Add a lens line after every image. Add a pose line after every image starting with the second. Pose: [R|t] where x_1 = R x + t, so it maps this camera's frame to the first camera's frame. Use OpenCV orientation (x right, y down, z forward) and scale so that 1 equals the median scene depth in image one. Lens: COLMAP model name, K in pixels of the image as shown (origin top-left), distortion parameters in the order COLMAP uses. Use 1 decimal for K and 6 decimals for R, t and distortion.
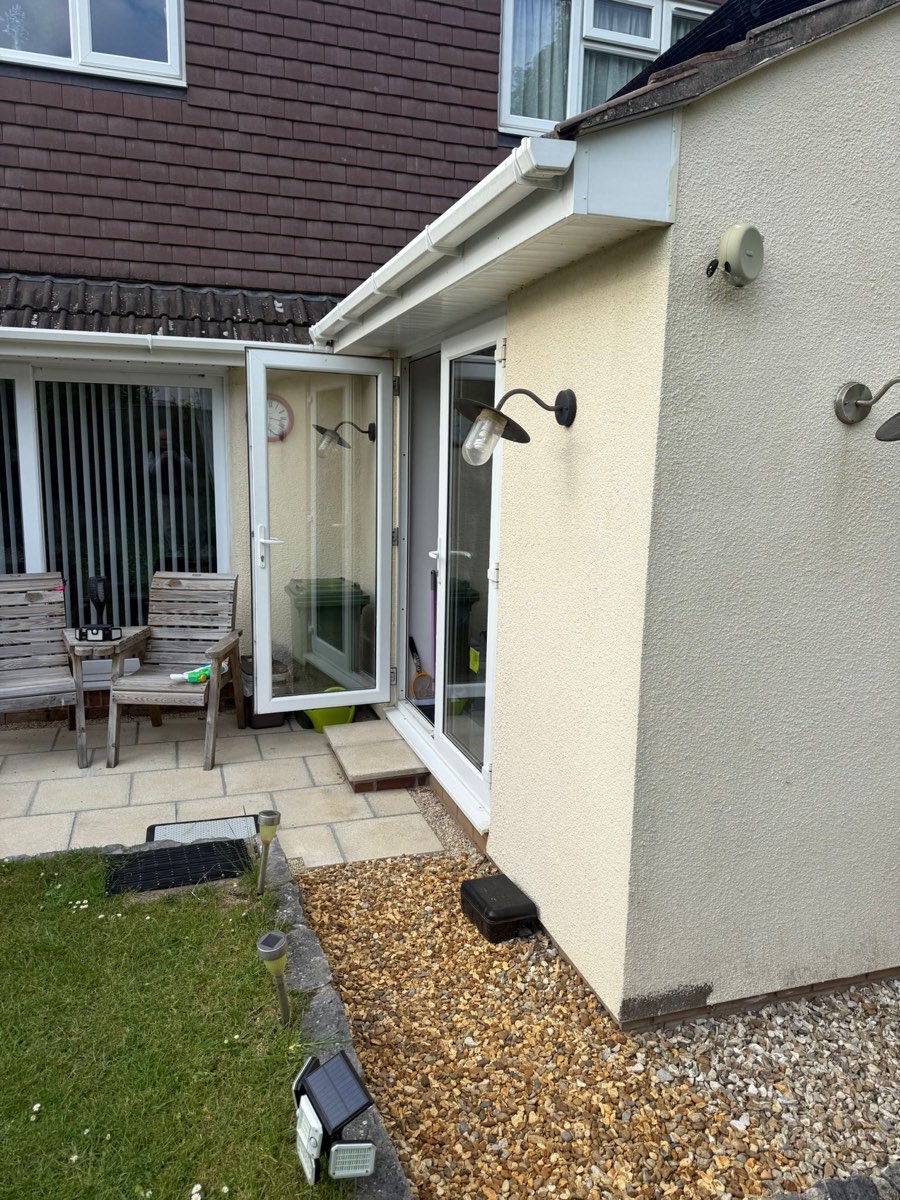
lens RADIAL K [[844.8, 0, 446.5], [0, 844.8, 607.8], [0, 0, 1]] dist [0.026579, -0.029587]
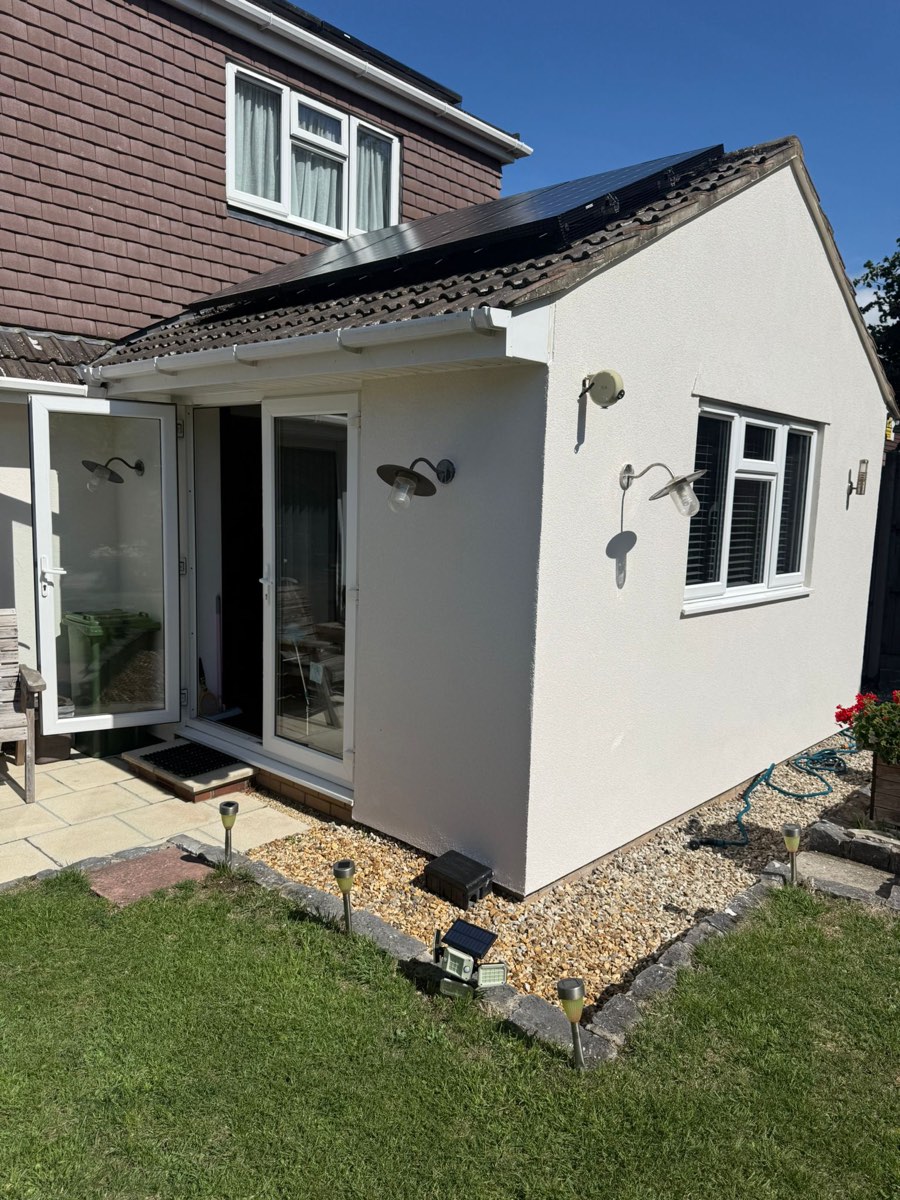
lens RADIAL K [[844.8, 0, 455.3], [0, 844.8, 605.8], [0, 0, 1]] dist [0.026579, -0.029587]
pose [[0.865346, -0.065871, 0.496827, -0.291507], [0.077600, 0.996980, -0.002975, -0.003937], [-0.495130, 0.041129, 0.867845, -0.109268]]
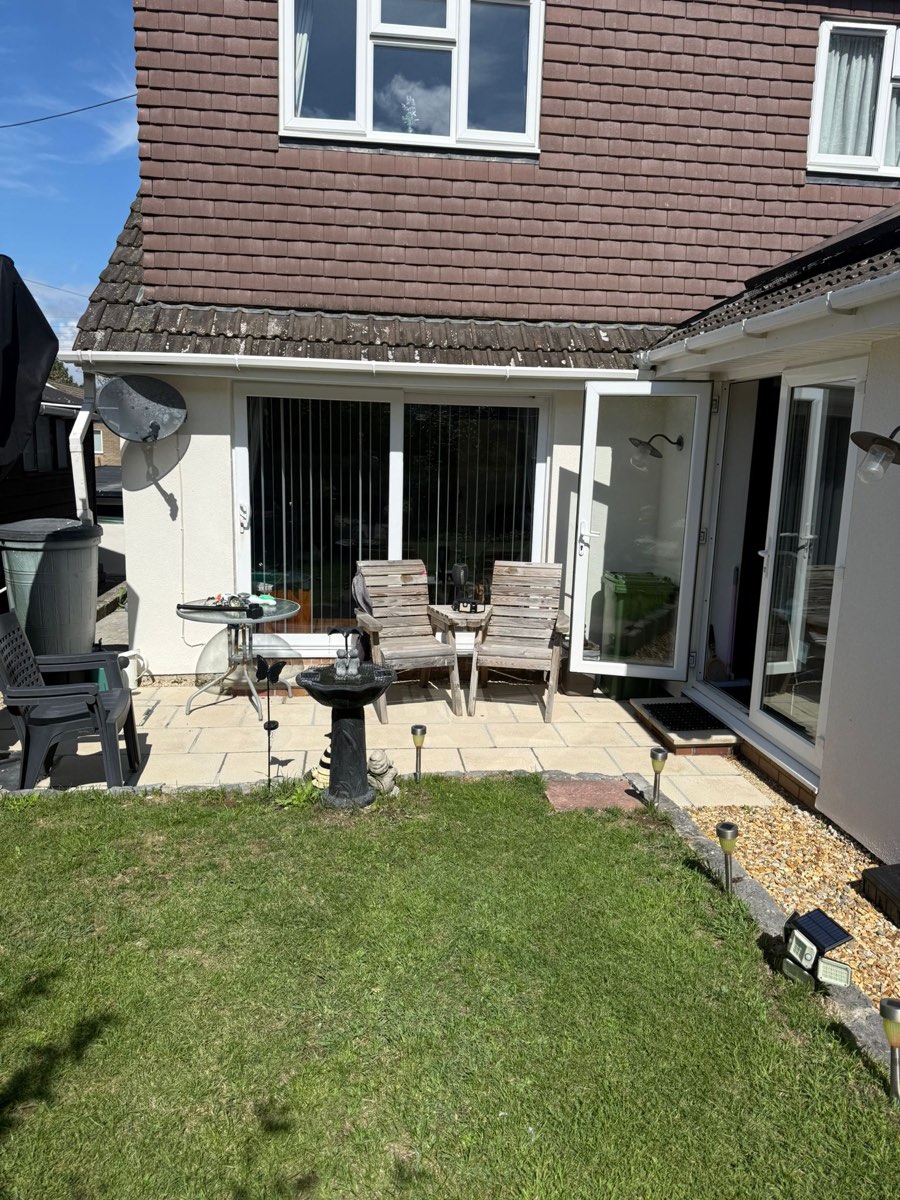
lens RADIAL K [[844.8, 0, 454.6], [0, 844.8, 610.3], [0, 0, 1]] dist [0.026579, -0.029587]
pose [[0.980885, 0.041514, -0.190107, -0.164572], [-0.040001, 0.999130, 0.011787, 0.014411], [0.190431, -0.003957, 0.981693, -0.180541]]
